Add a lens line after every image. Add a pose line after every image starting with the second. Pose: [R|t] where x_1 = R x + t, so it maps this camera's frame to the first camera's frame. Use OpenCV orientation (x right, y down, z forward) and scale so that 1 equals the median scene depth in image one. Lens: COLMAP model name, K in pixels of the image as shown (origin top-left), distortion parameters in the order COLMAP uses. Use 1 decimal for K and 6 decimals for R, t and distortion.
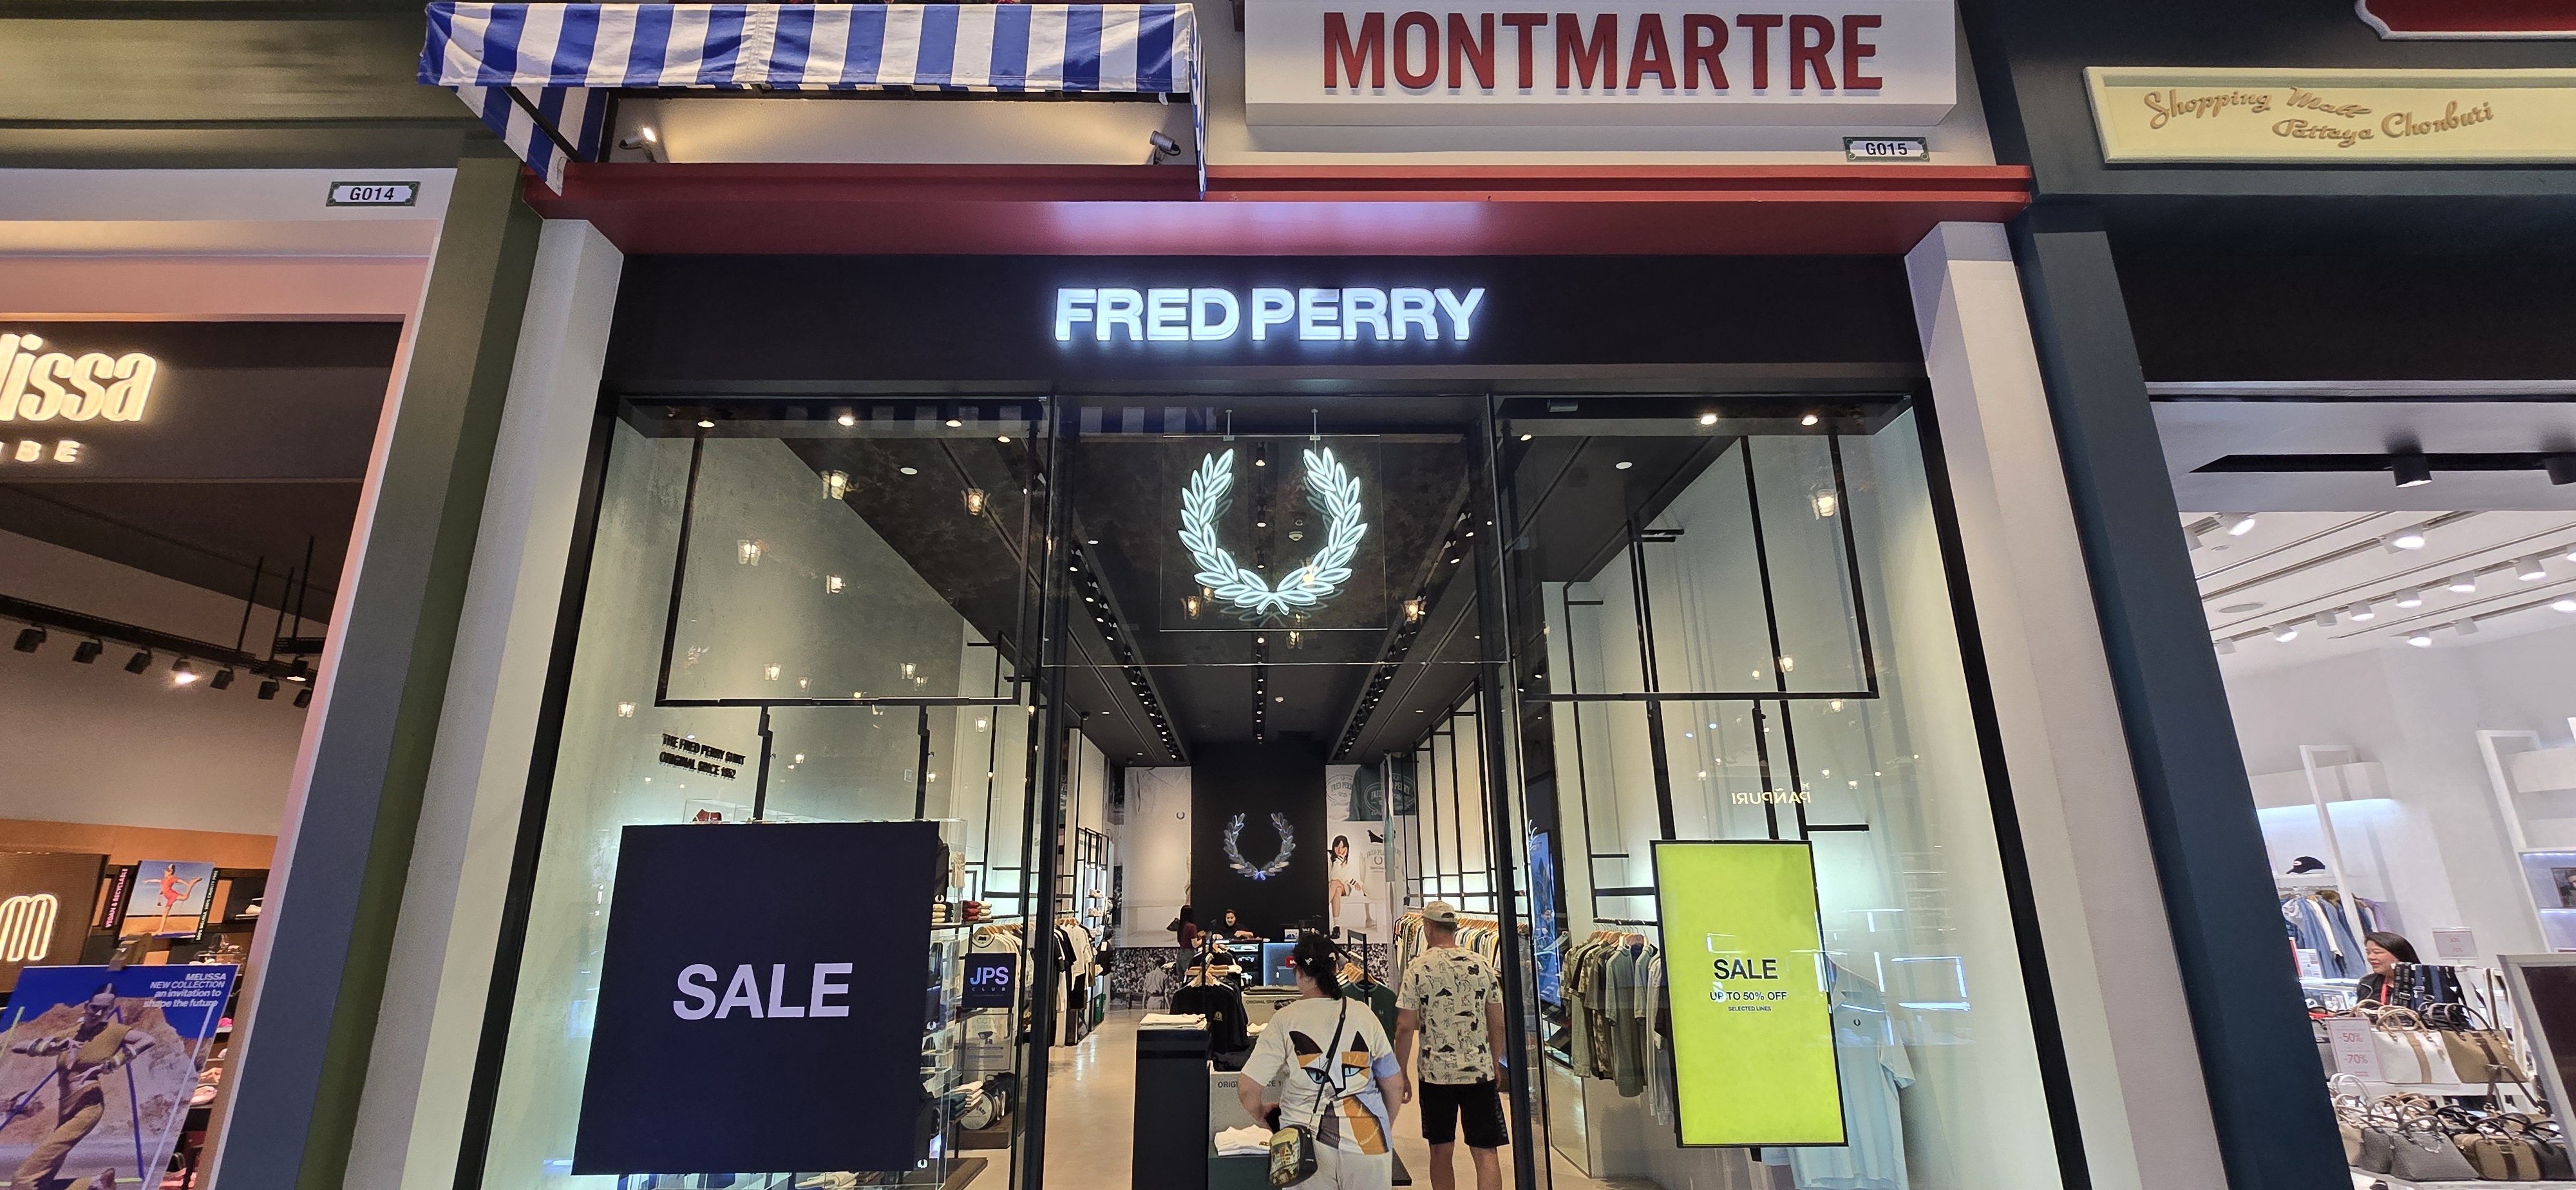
lens RADIAL K [[1067.2, 0, 1279.6], [0, 1067.2, 598.2], [0, 0, 1]] dist [0.004318, 0.002125]
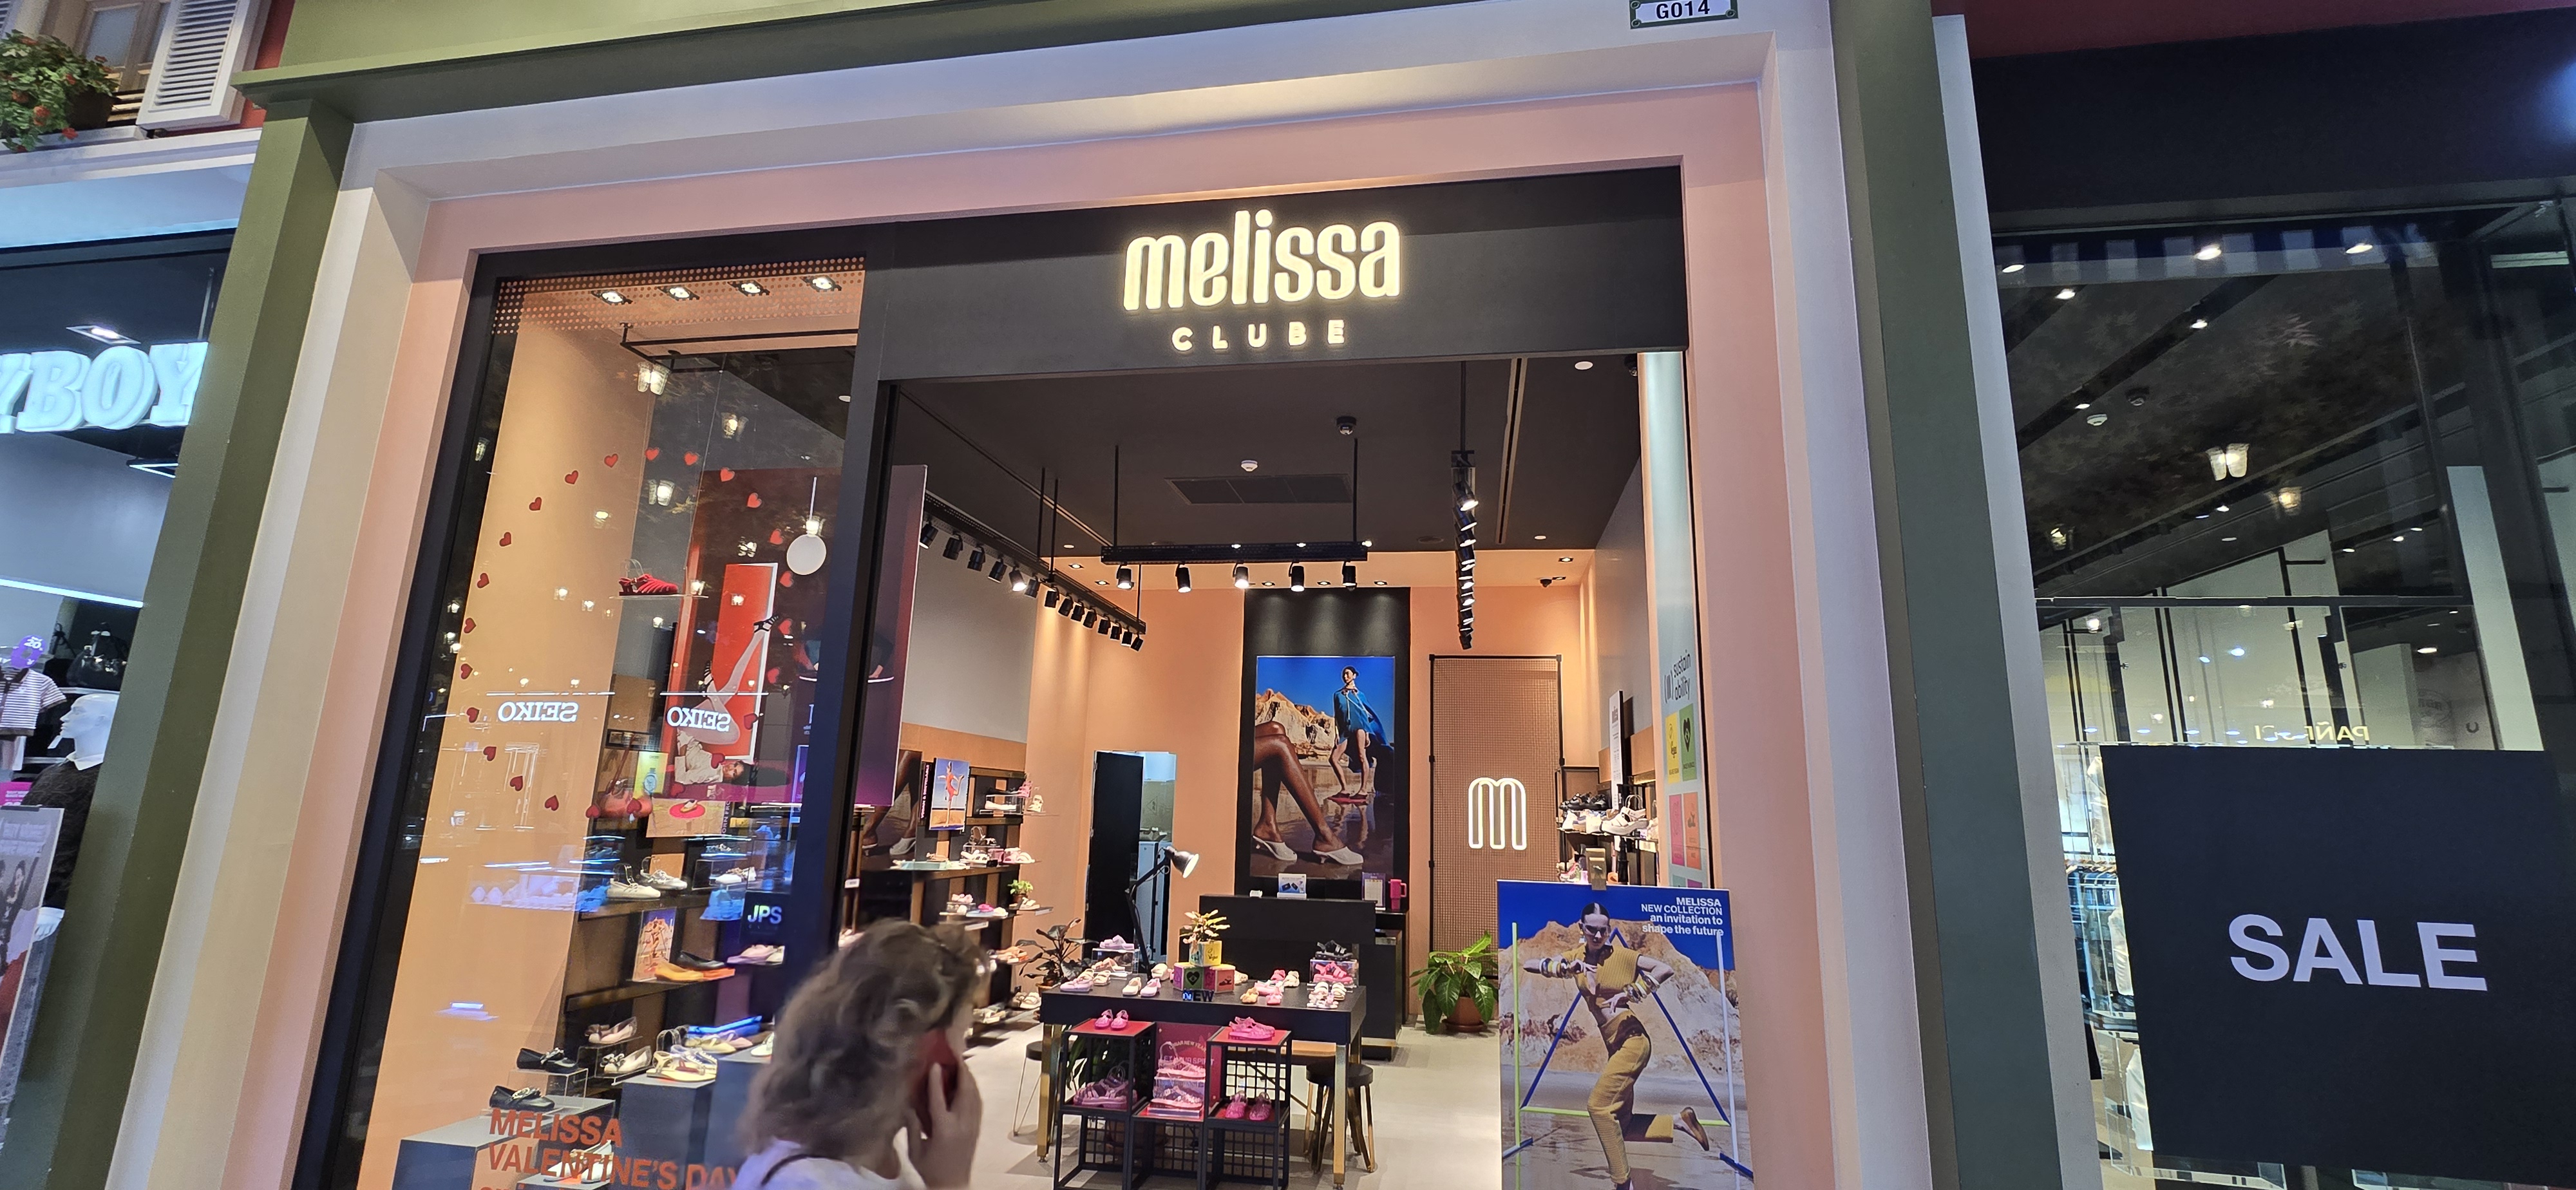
lens RADIAL K [[1067.2, 0, 1286.1], [0, 1067.2, 590.8], [0, 0, 1]] dist [0.004318, 0.002125]
pose [[0.984028, -0.005308, -0.177932, -1.134032], [0.018164, 0.997332, 0.070699, 0.023209], [0.177082, -0.072802, 0.981500, 0.079764]]
